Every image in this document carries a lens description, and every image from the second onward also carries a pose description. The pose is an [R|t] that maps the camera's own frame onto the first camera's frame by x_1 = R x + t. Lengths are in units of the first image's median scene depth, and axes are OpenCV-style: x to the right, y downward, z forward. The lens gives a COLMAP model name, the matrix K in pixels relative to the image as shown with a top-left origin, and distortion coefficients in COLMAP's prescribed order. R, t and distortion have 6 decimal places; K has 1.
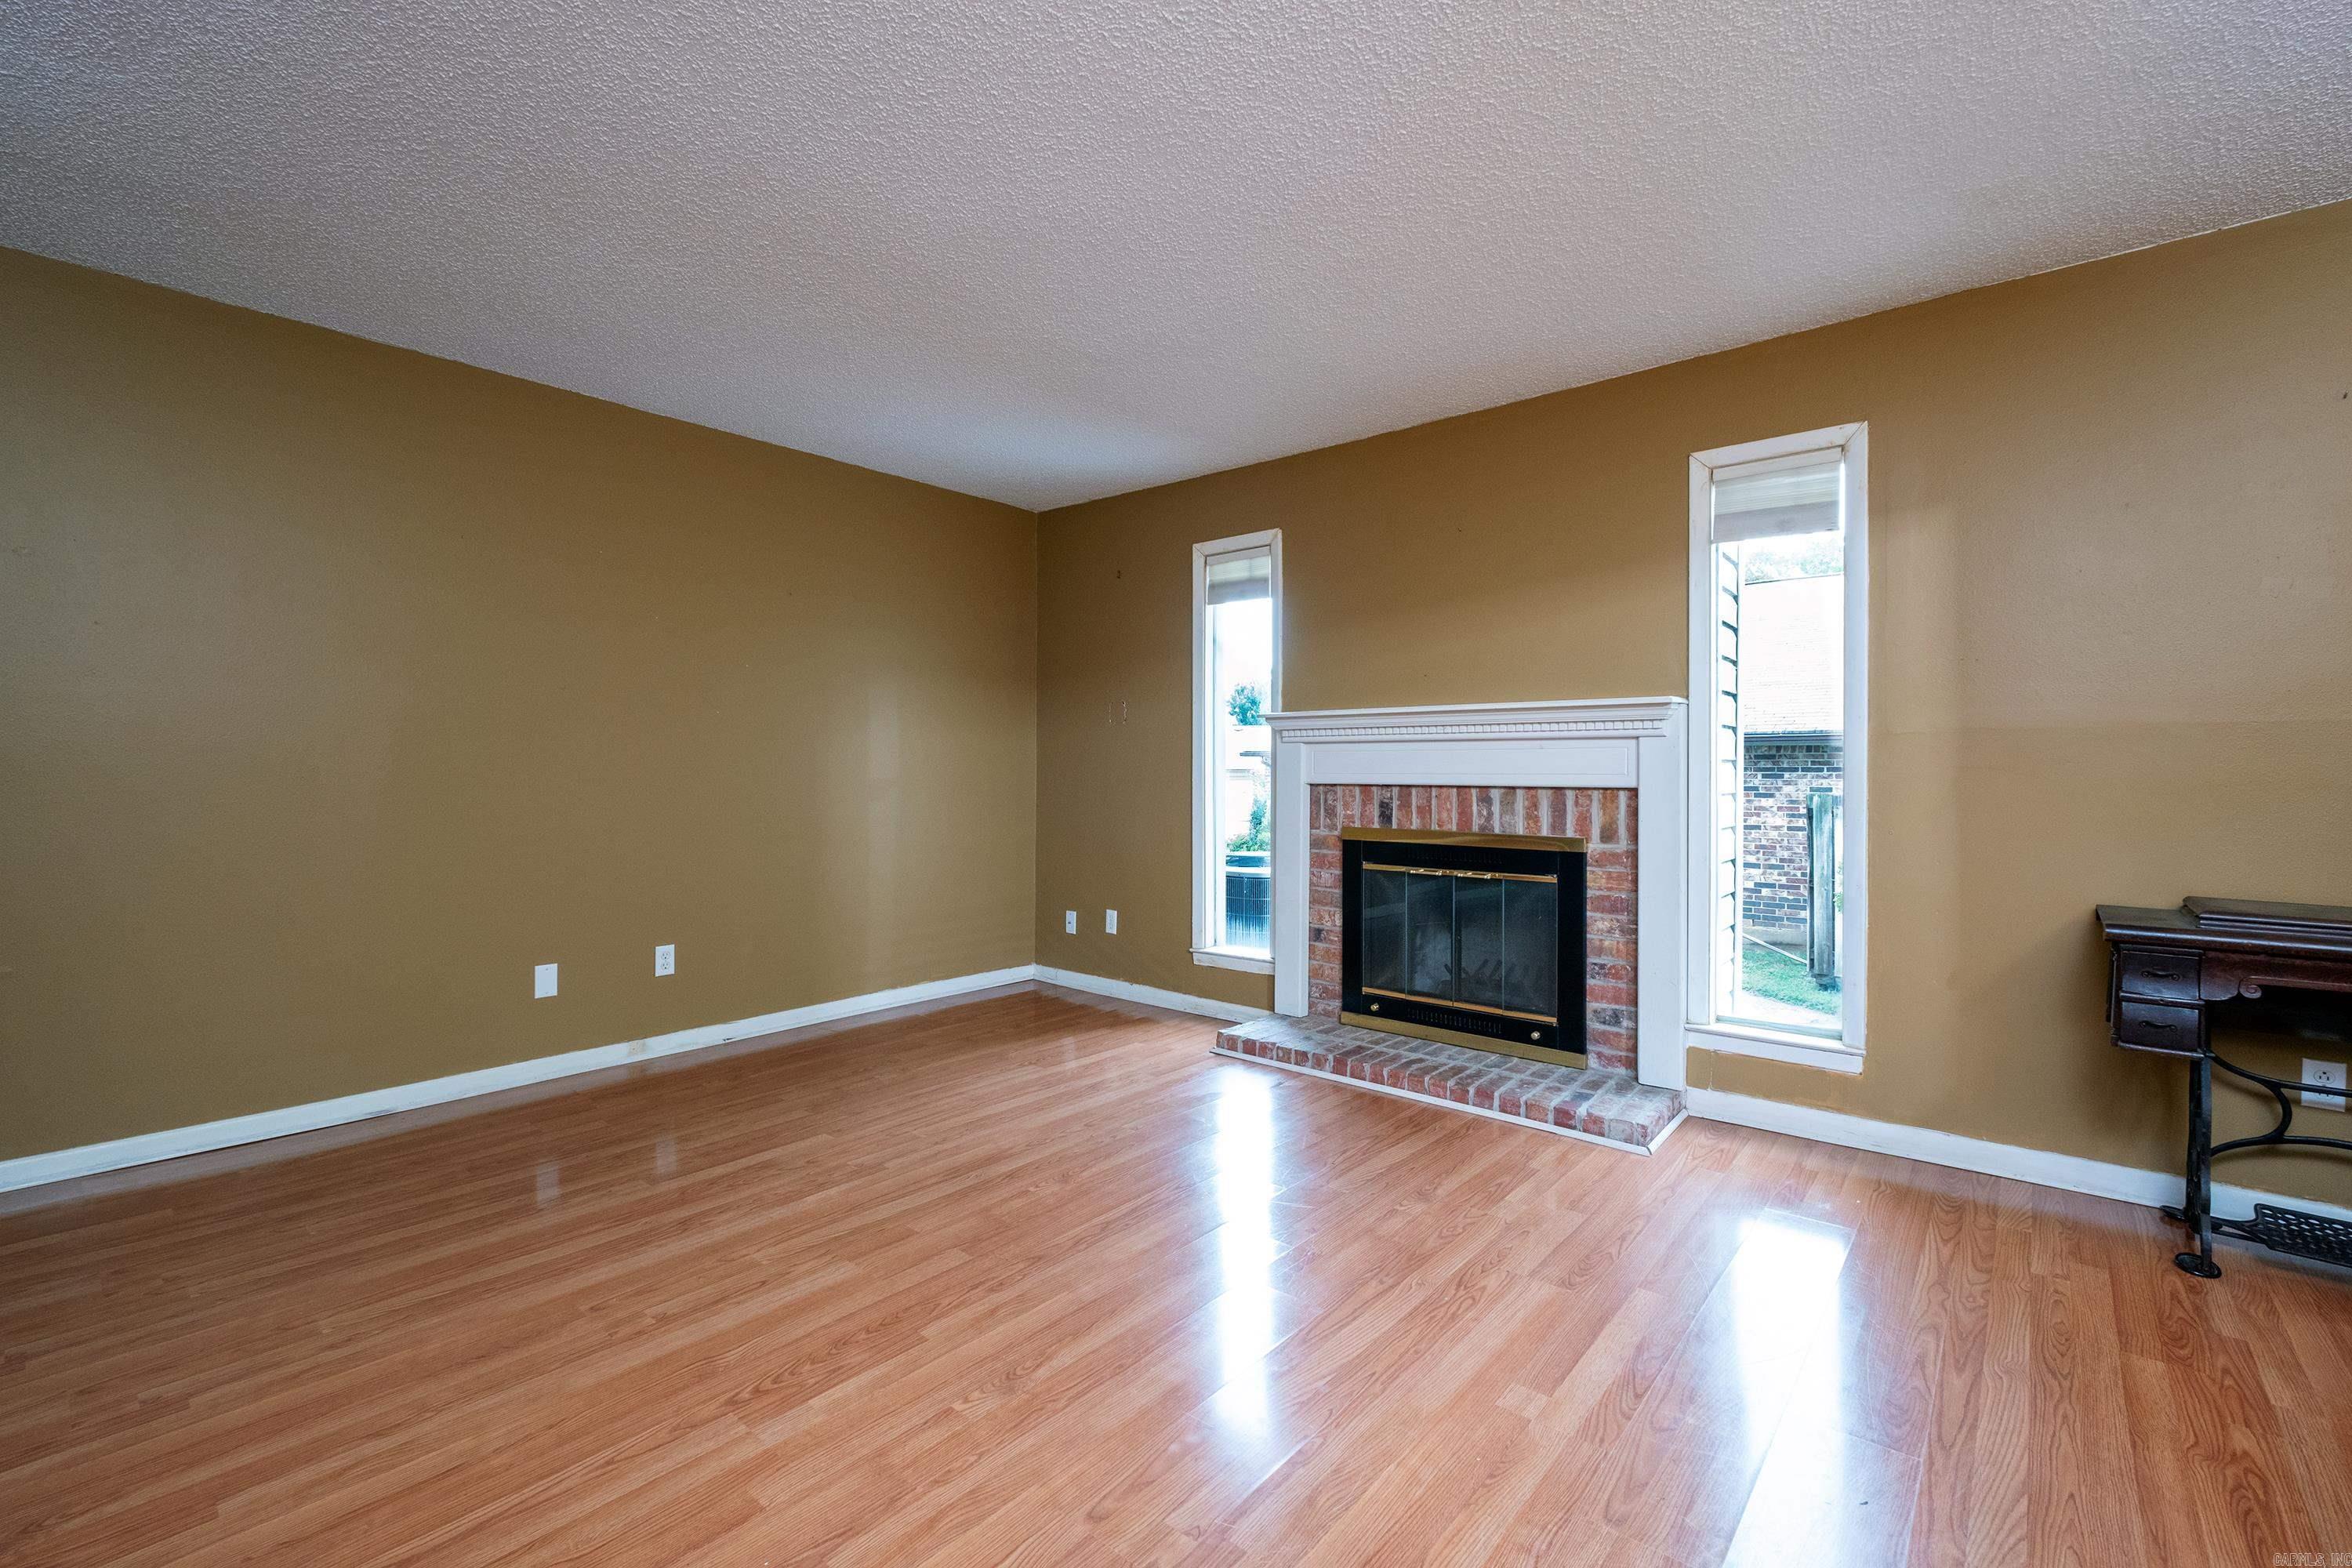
lens RADIAL K [[1011.5, 0, 1164.6], [0, 1011.5, 772.4], [0, 0, 1]] dist [-0.002590, -0.001977]
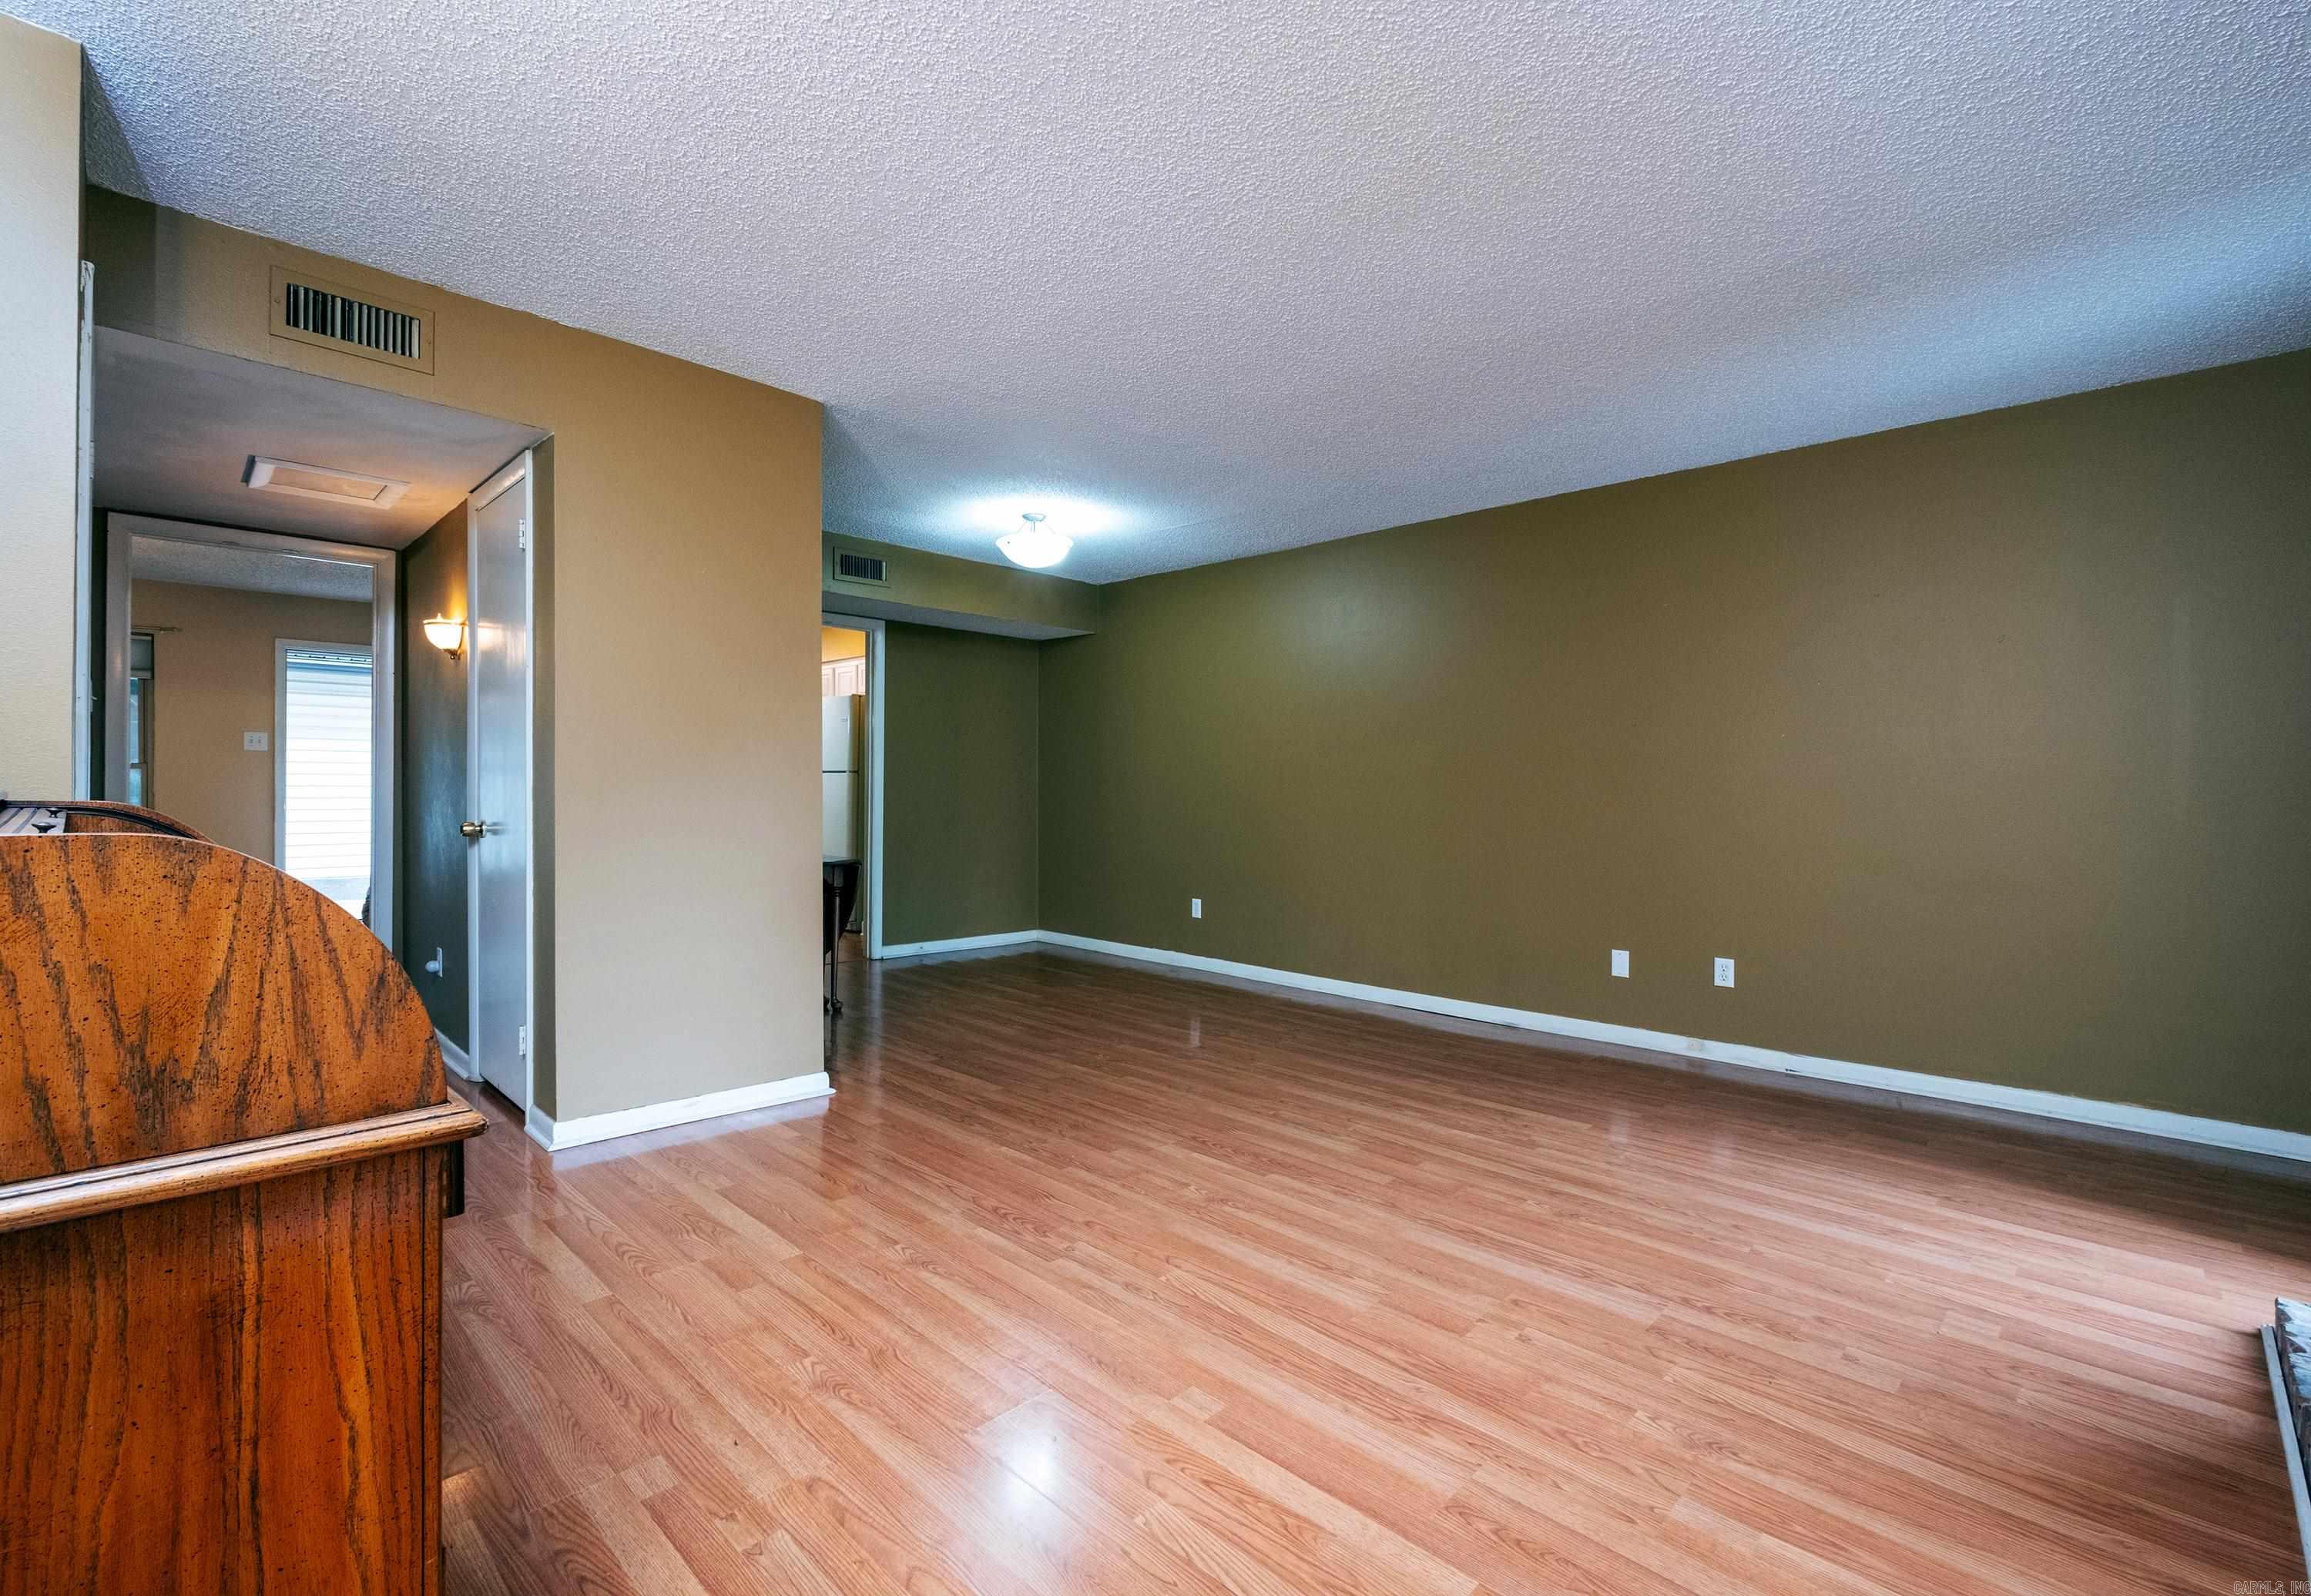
lens RADIAL K [[1020.2, 0, 1124.0], [0, 1020.2, 777.0], [0, 0, 1]] dist [-0.003613, -0.001749]
pose [[-0.072301, -0.012393, -0.997306, 0.727864], [-0.014348, 0.999832, -0.011384, 0.001251], [0.997280, 0.013486, -0.072467, 0.517103]]
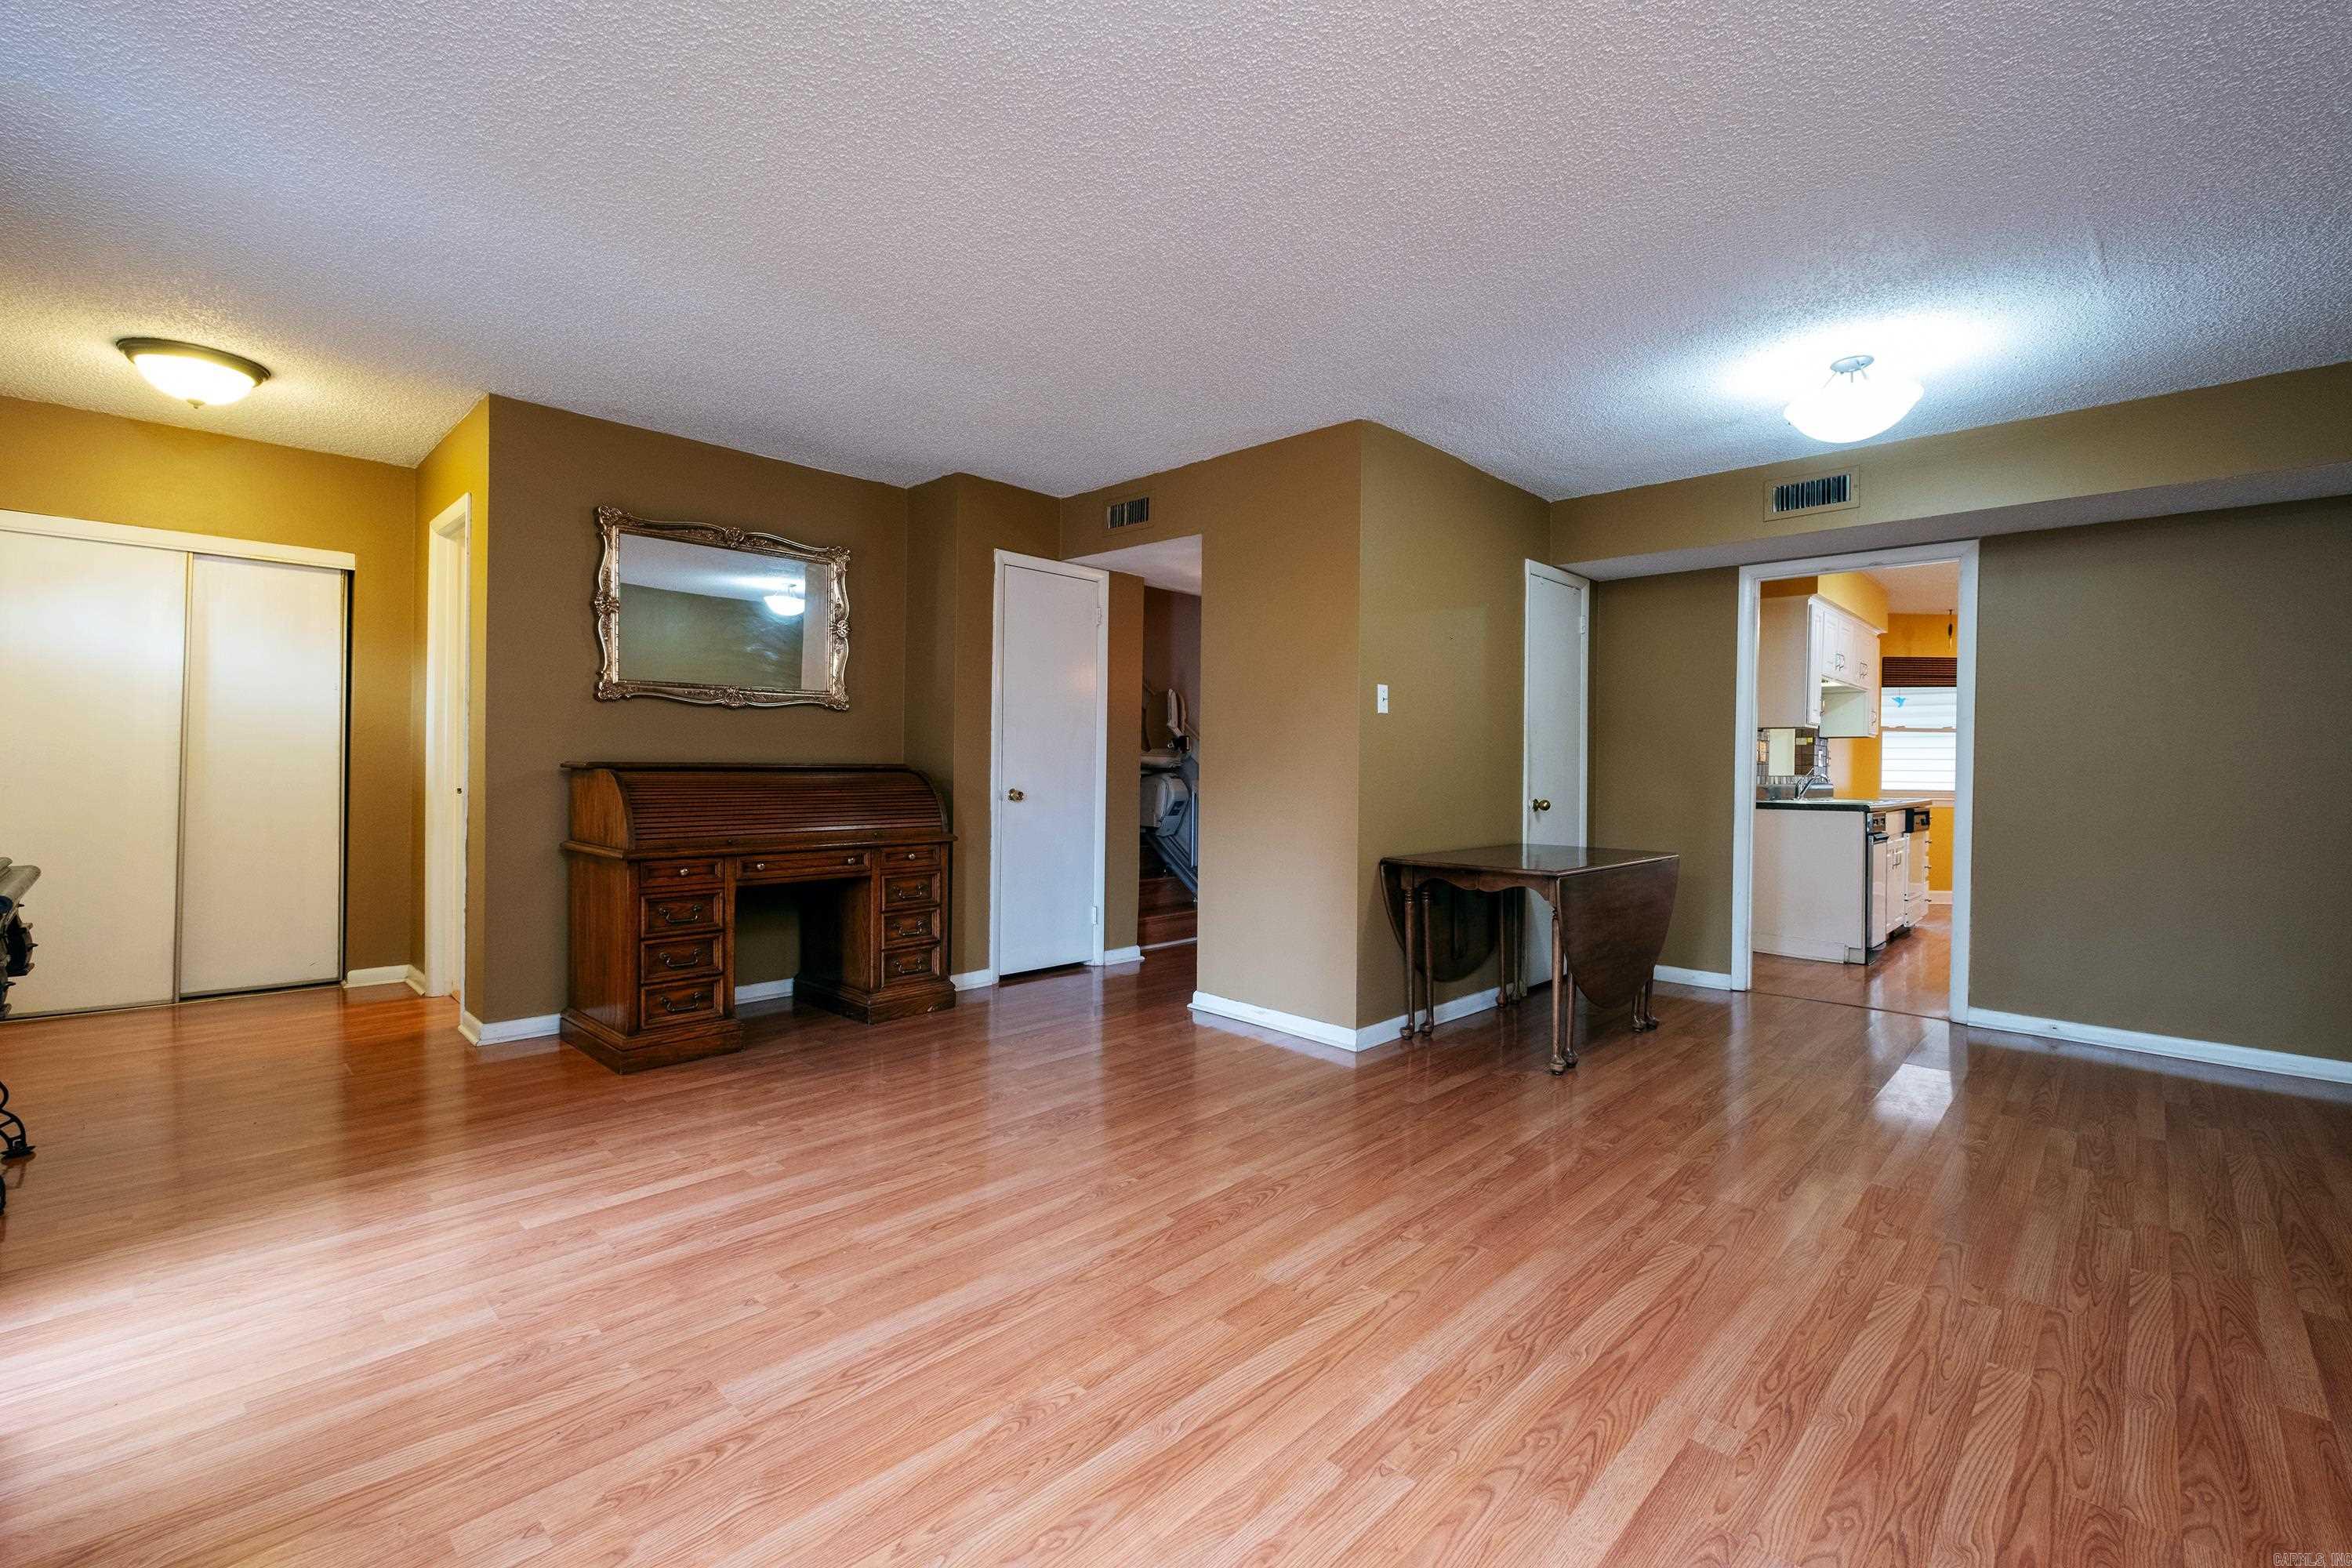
lens RADIAL K [[1011.5, 0, 1172.0], [0, 1011.5, 762.2], [0, 0, 1]] dist [-0.002590, -0.001977]
pose [[-0.998518, -0.015914, 0.052046, -0.171653], [-0.015822, 0.999872, 0.002187, -0.002707], [-0.052075, 0.001361, -0.998642, 1.300081]]
